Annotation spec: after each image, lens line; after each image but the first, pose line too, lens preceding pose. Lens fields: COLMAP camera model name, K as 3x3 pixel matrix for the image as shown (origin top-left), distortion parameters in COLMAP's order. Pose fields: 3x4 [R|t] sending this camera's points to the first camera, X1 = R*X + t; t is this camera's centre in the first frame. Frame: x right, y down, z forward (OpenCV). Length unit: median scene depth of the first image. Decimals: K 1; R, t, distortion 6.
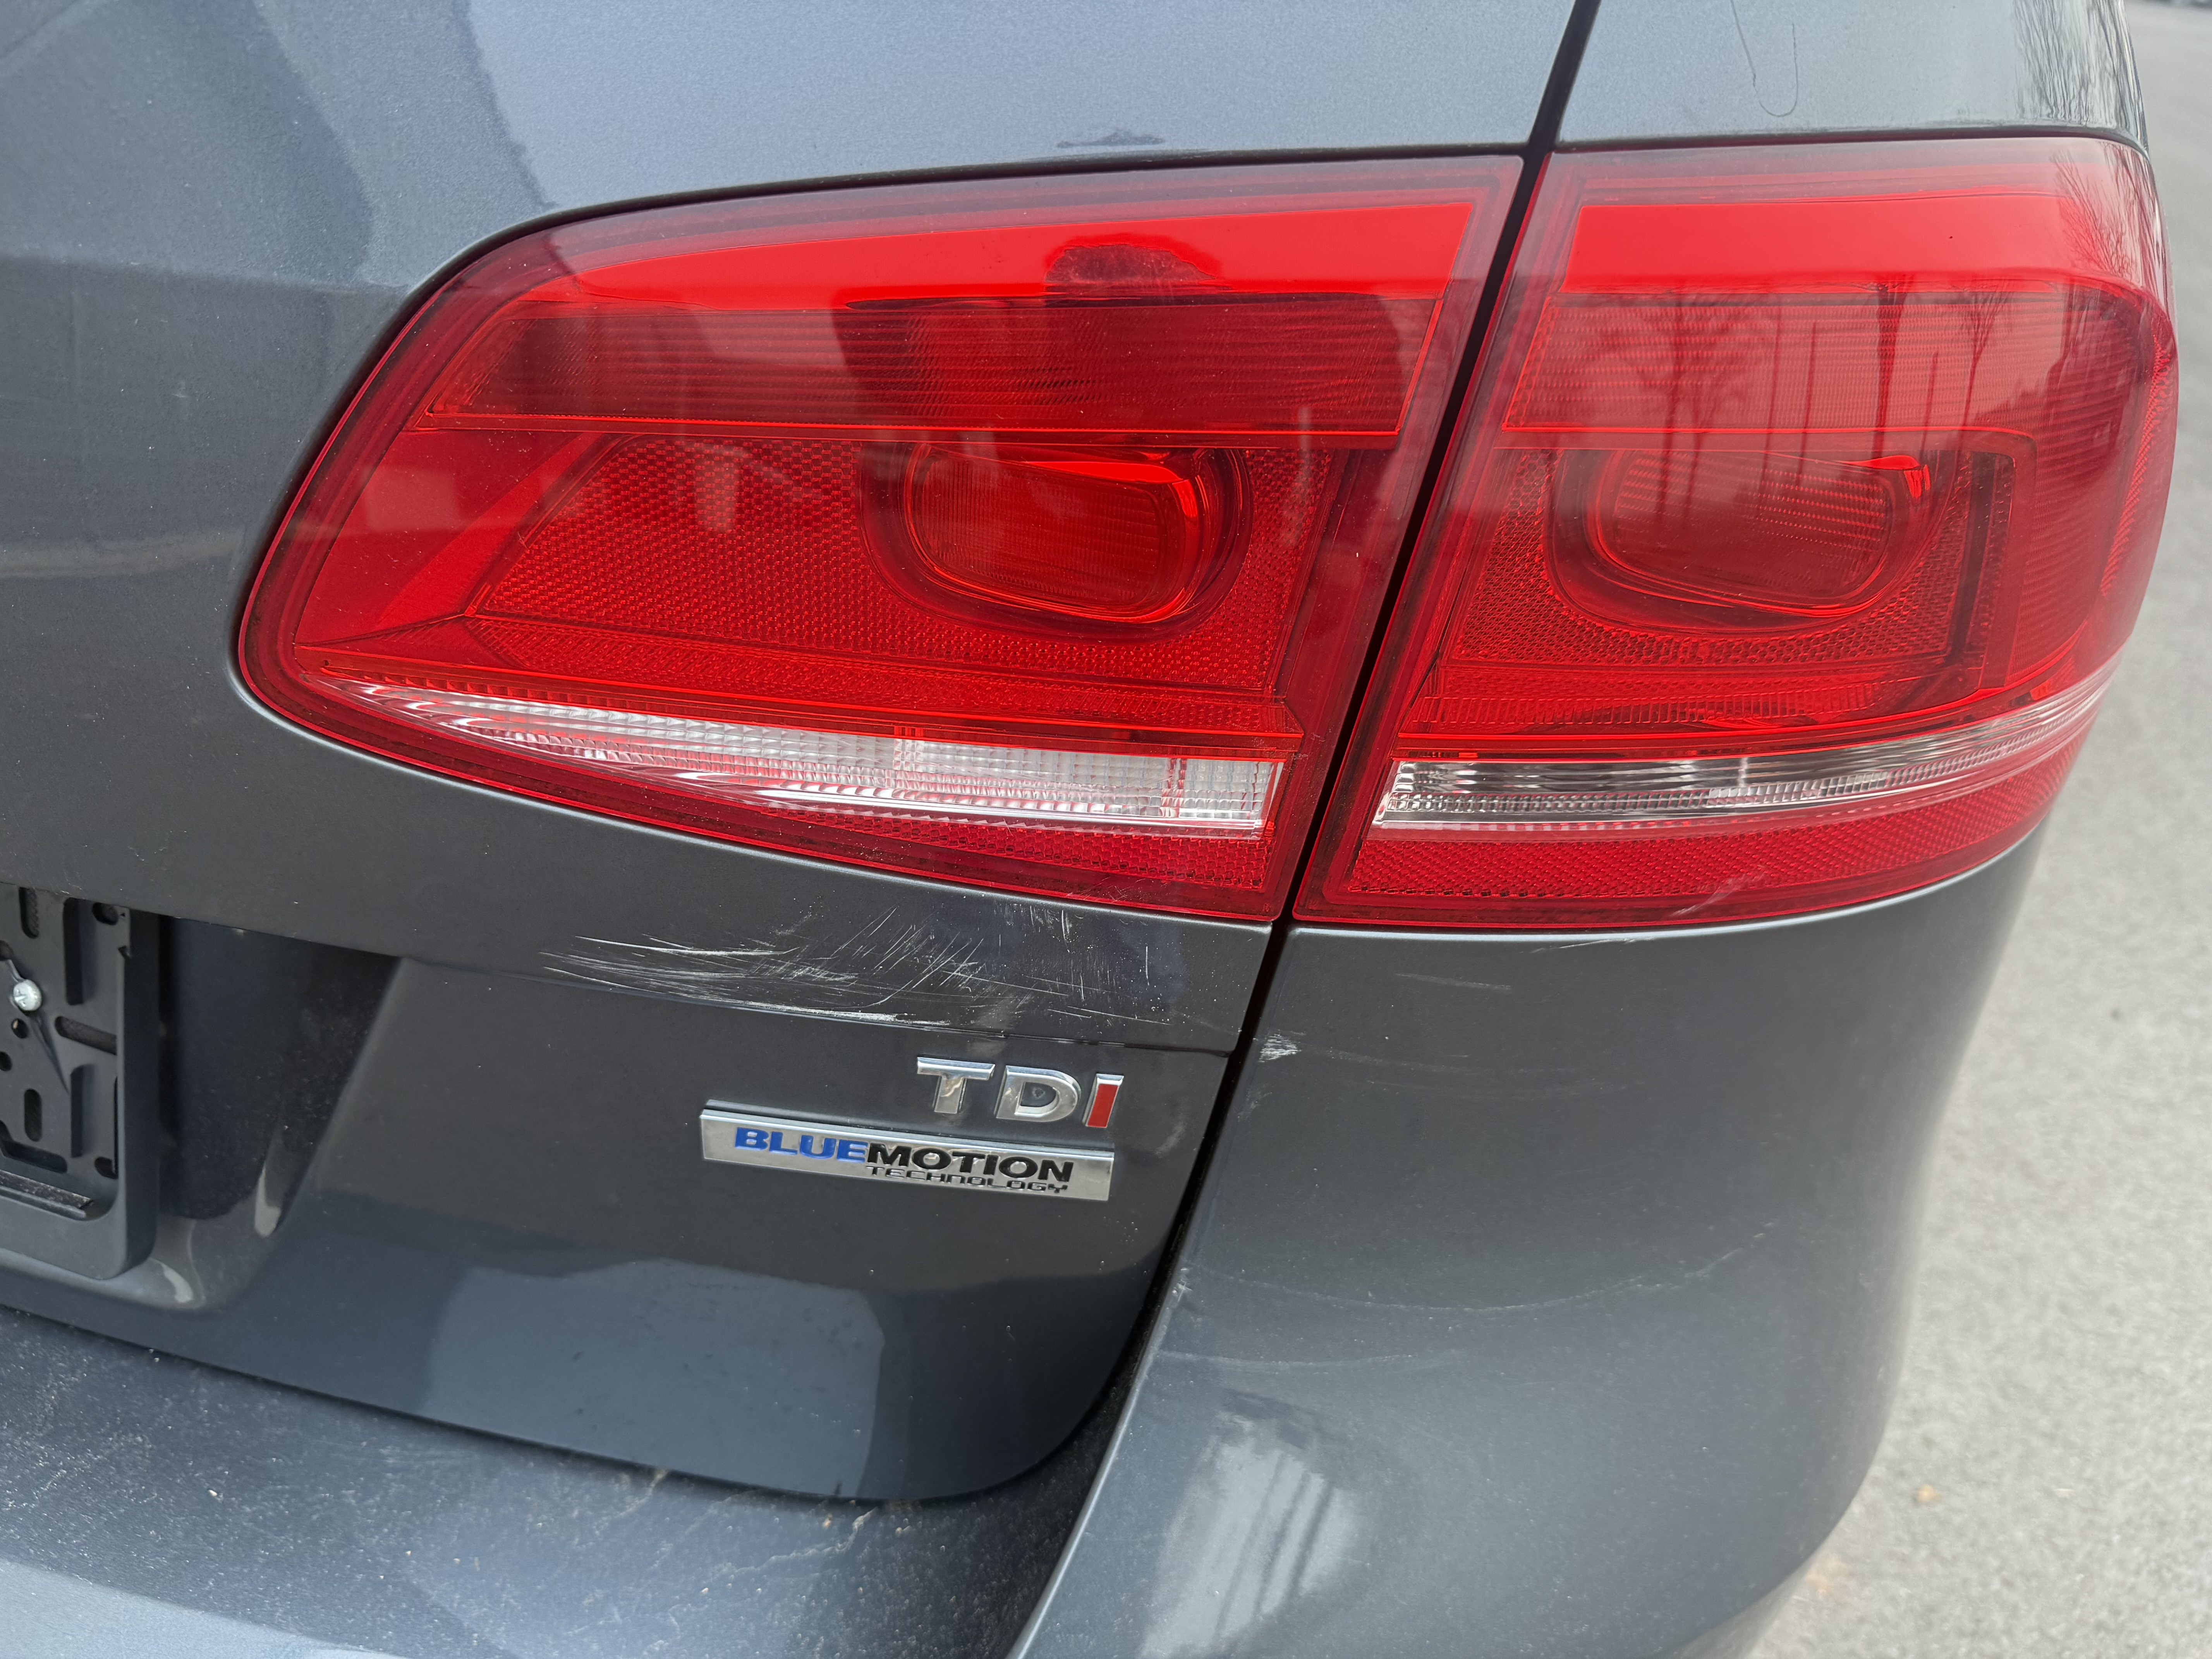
lens RADIAL K [[1648.3, 0, 1102.6], [0, 1648.3, 848.1], [0, 0, 1]] dist [0.046218, -0.054151]
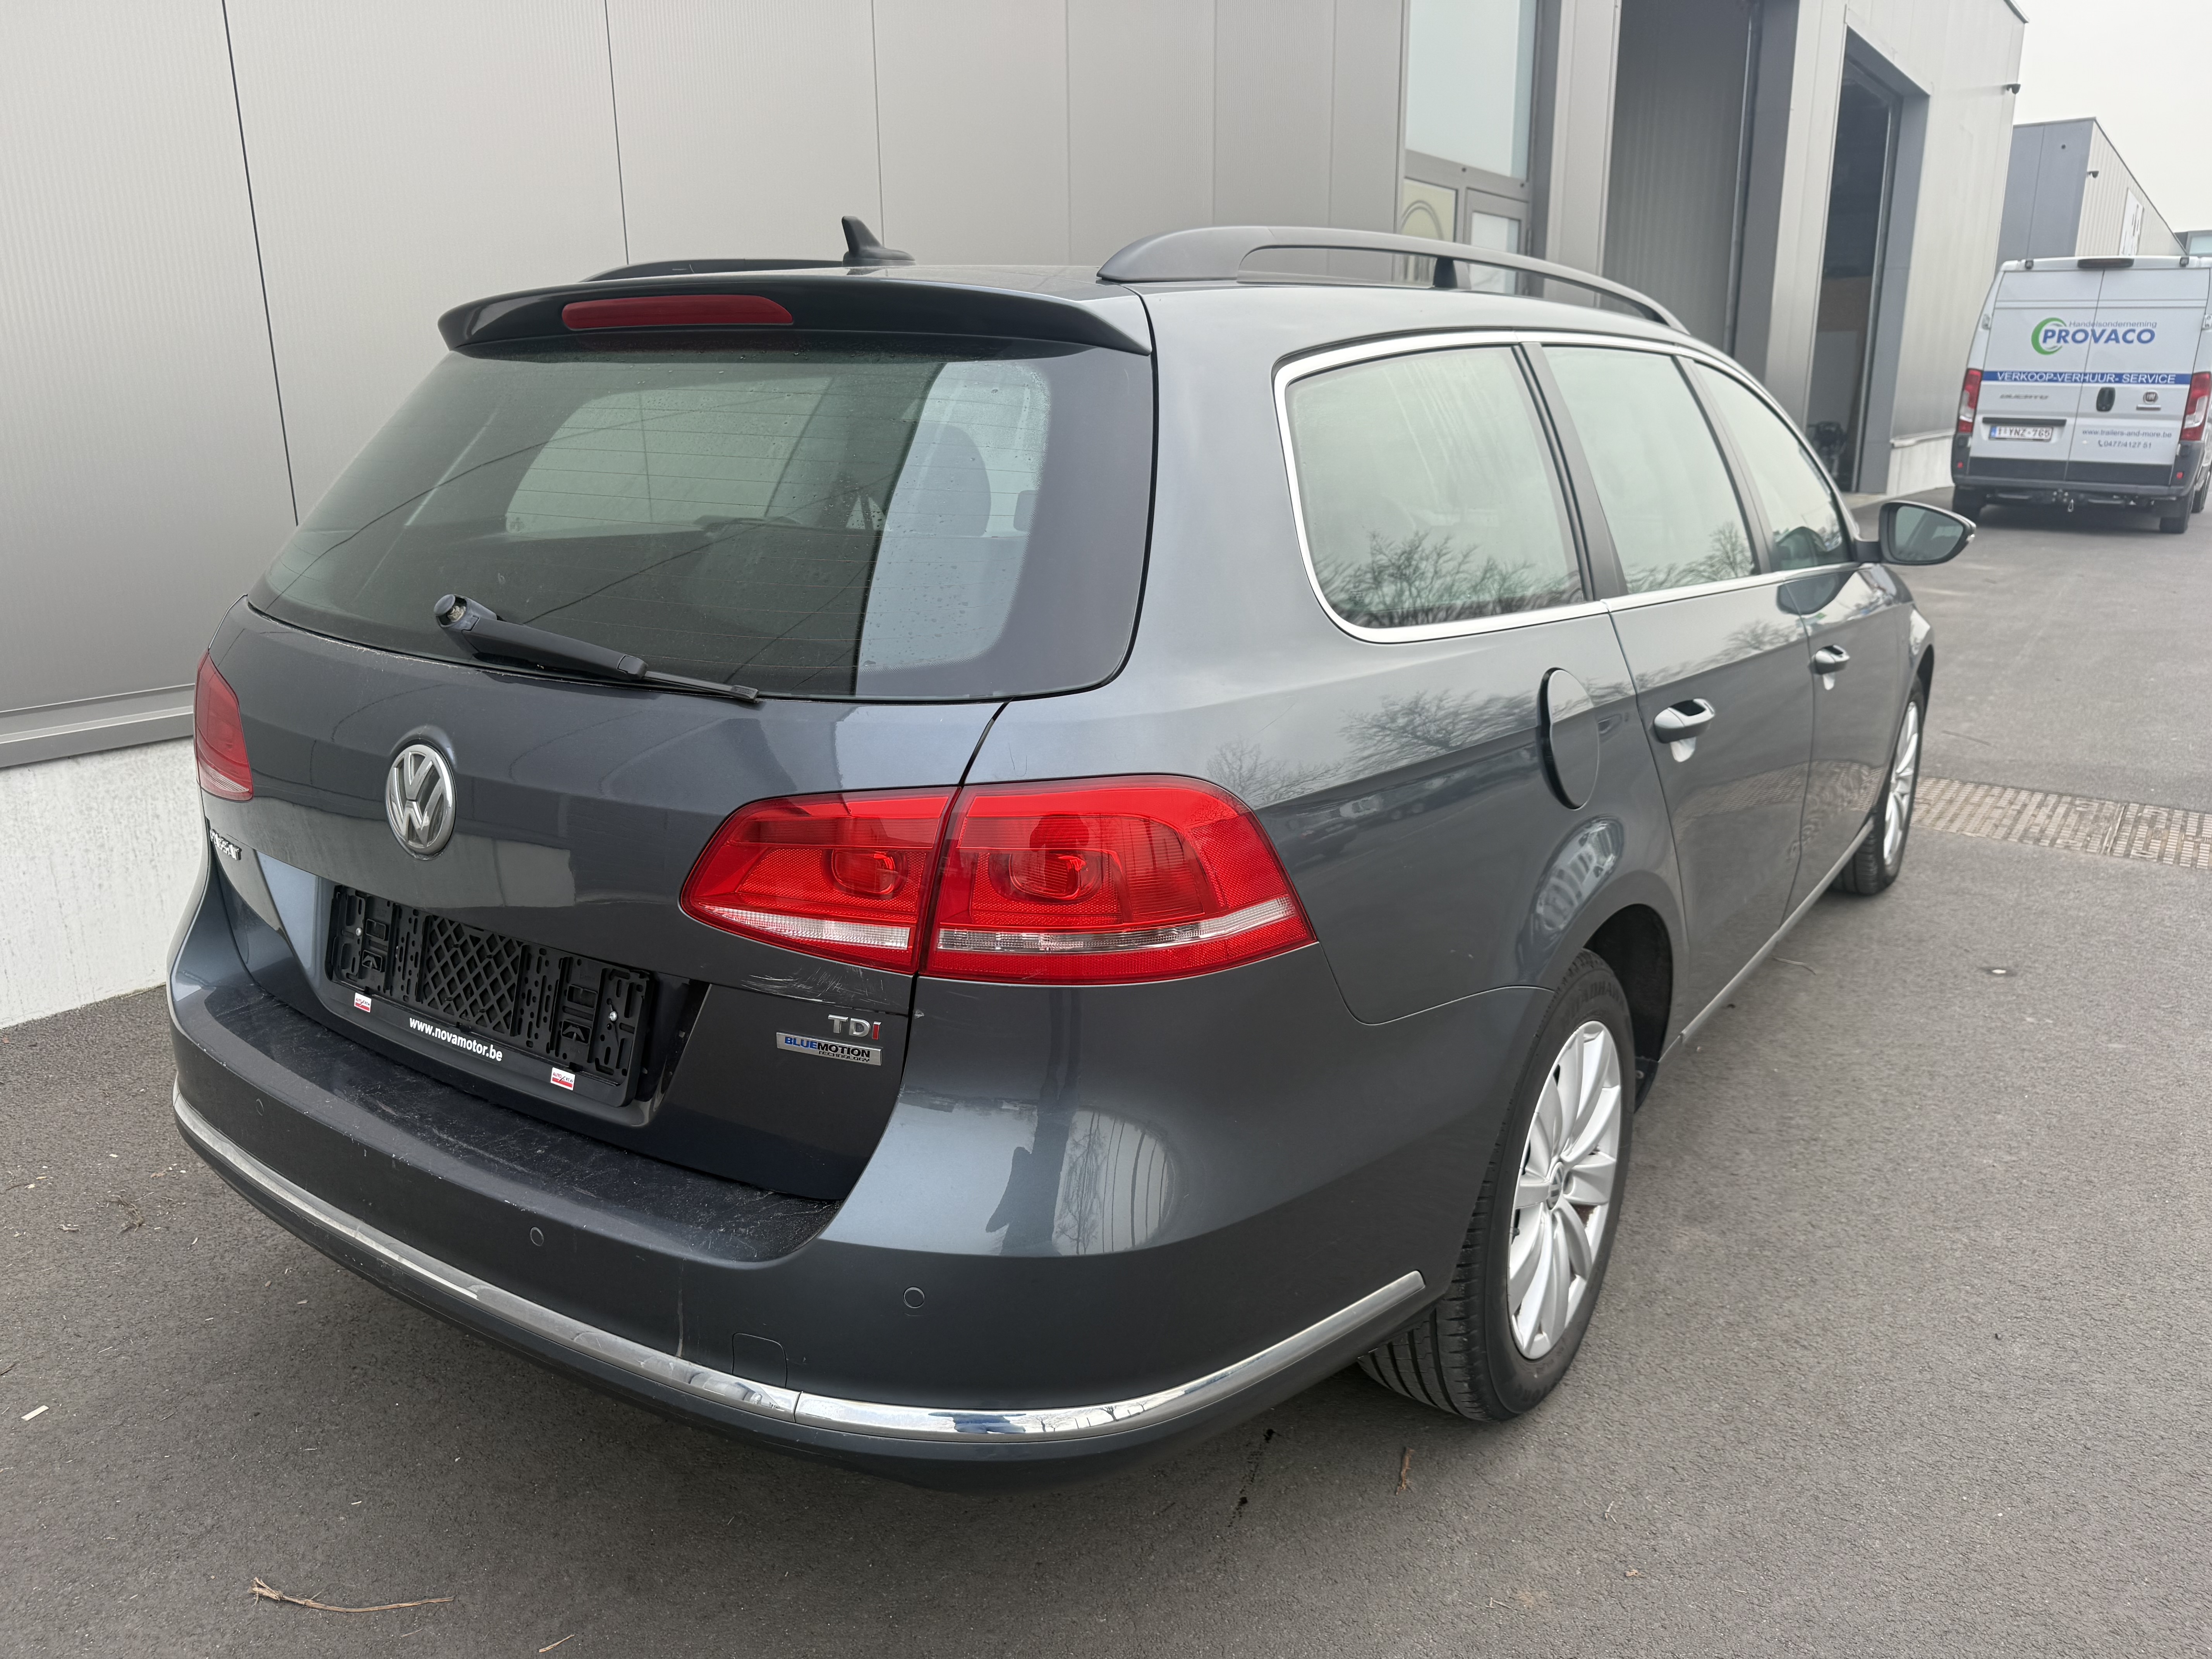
lens RADIAL K [[1648.3, 0, 1134.9], [0, 1648.3, 788.7], [0, 0, 1]] dist [0.046218, -0.054151]
pose [[0.961154, 0.003735, -0.275986, 1.514261], [-0.093366, 0.945363, -0.312364, 0.720041], [0.259741, 0.325998, 0.908988, -2.253266]]
